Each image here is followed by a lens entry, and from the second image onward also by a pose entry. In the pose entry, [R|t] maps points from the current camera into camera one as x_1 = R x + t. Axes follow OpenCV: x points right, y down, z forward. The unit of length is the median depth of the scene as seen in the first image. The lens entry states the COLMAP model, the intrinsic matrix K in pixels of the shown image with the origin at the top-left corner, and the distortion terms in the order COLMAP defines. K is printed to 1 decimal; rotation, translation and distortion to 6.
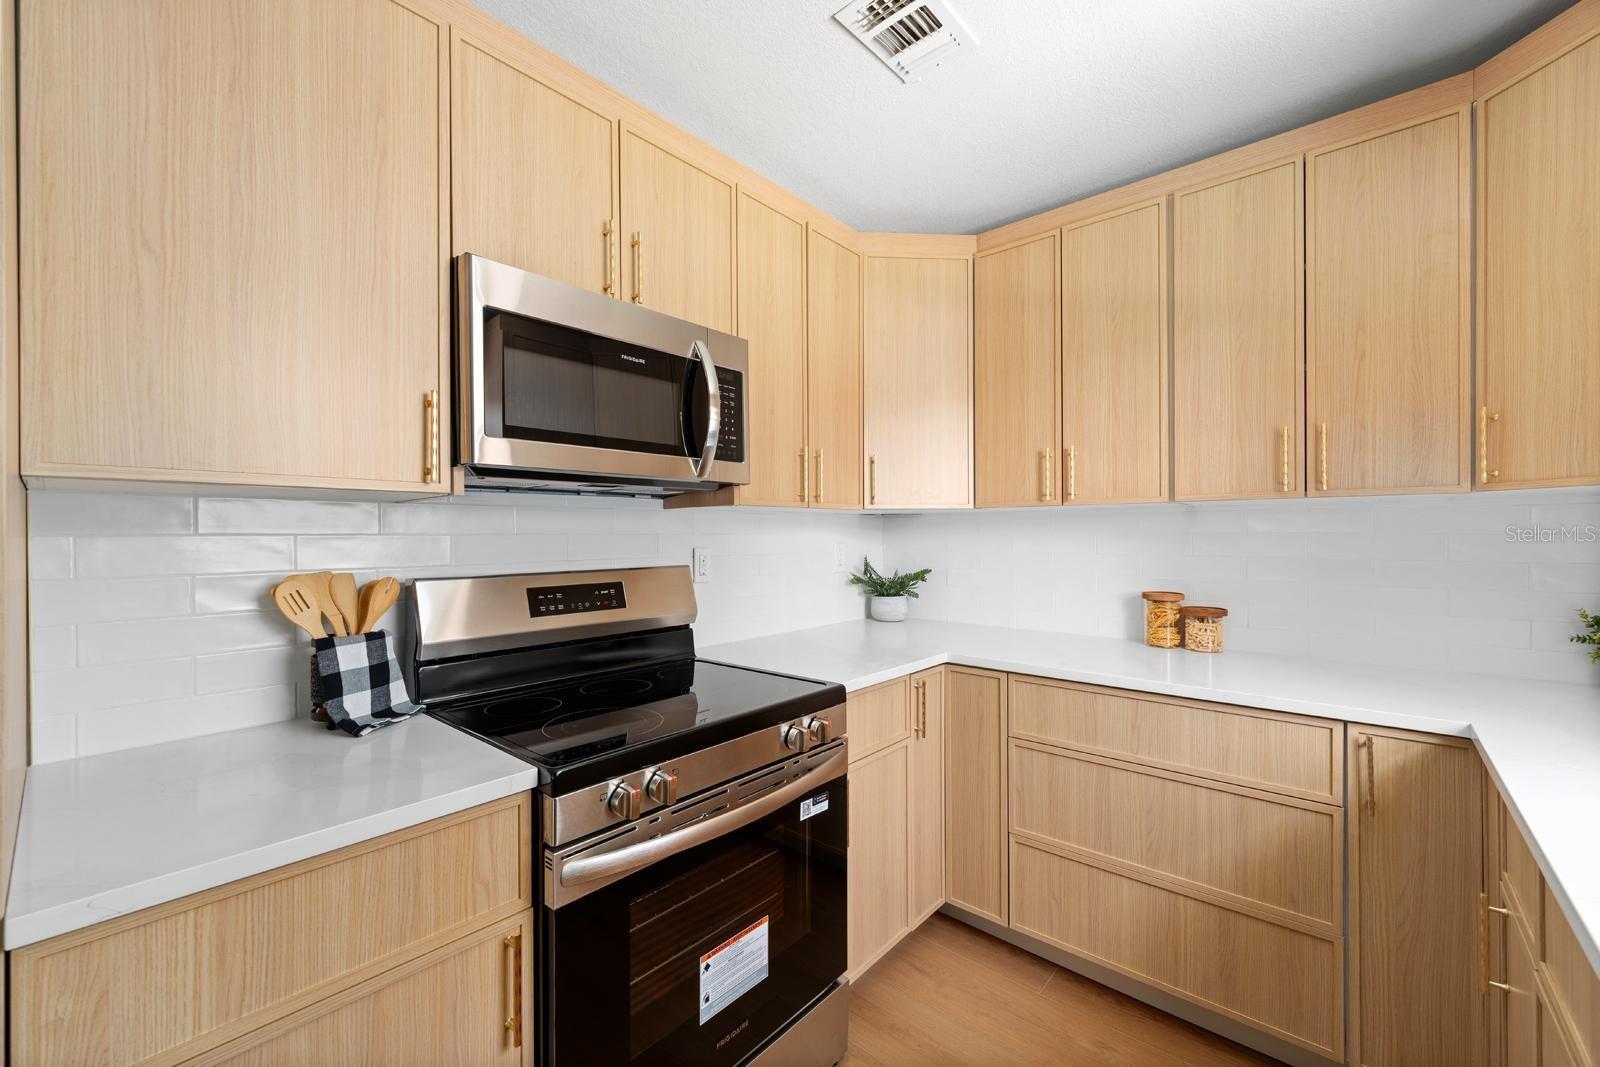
lens RADIAL K [[643.6, 0, 799.6], [0, 643.6, 537.3], [0, 0, 1]] dist [-0.000118, -0.000092]
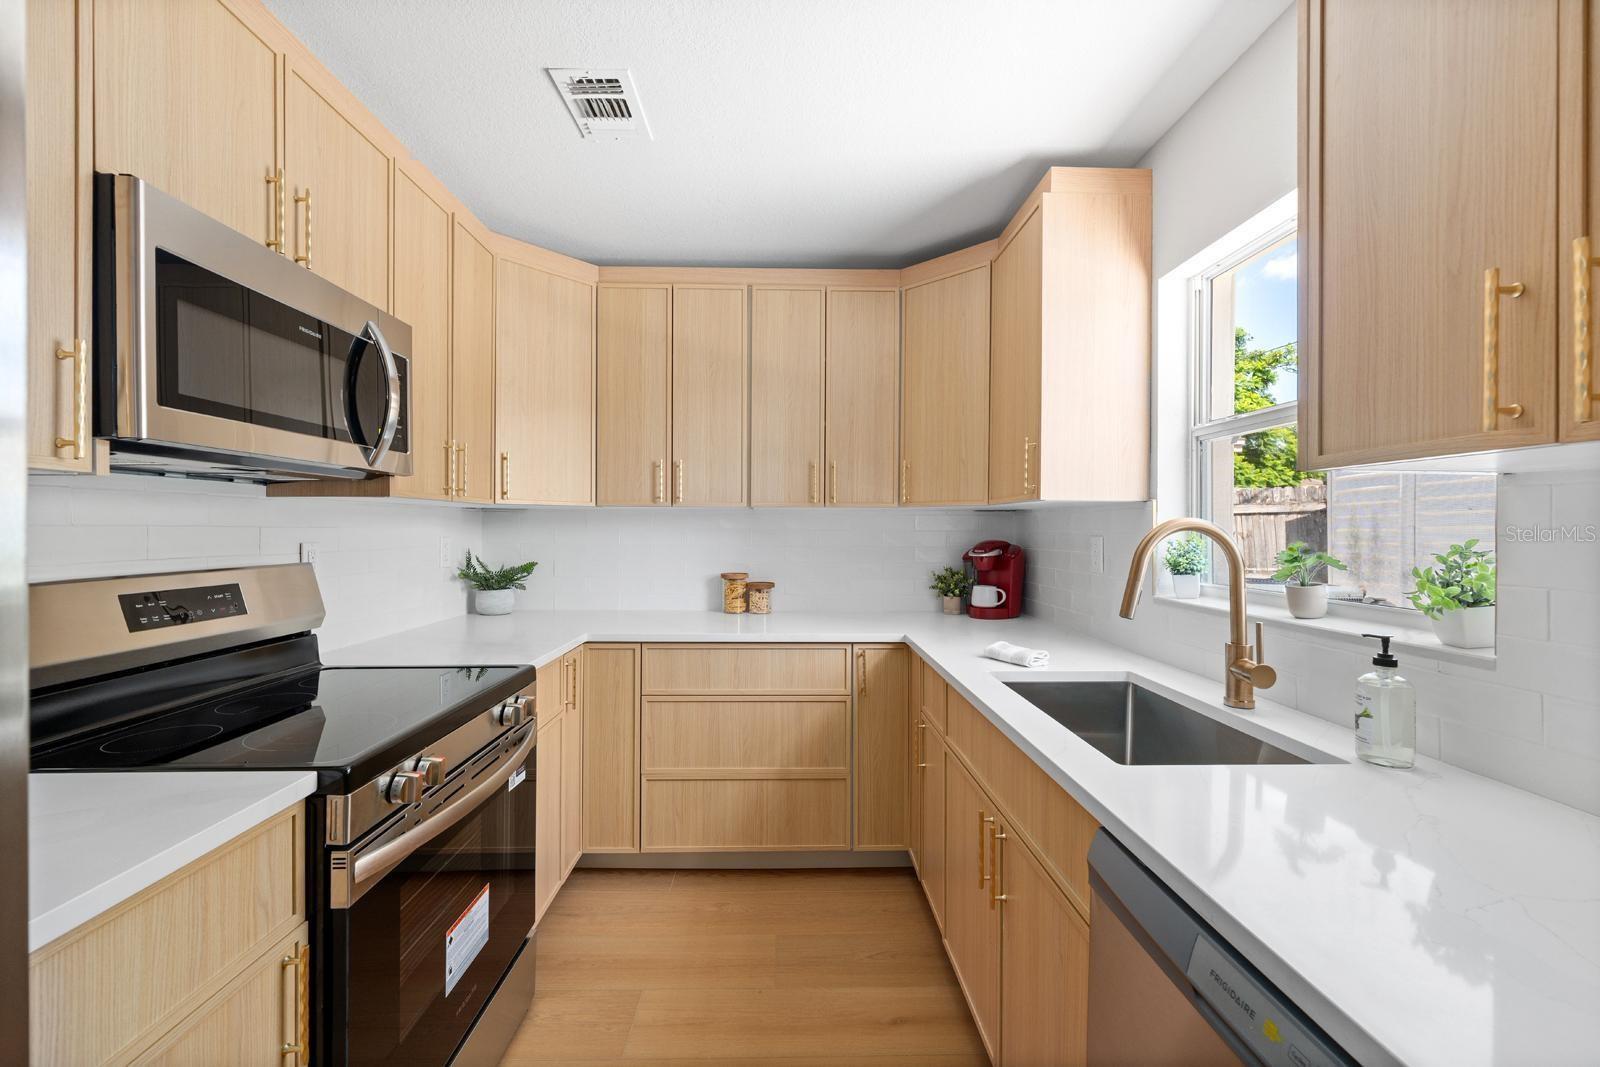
lens RADIAL K [[643.6, 0, 799.6], [0, 643.6, 537.3], [0, 0, 1]] dist [-0.000118, -0.000092]
pose [[0.737905, -0.002381, 0.674900, -0.310121], [-0.002912, 0.999973, 0.006712, 0.001478], [-0.674898, -0.006918, 0.737879, -0.110374]]
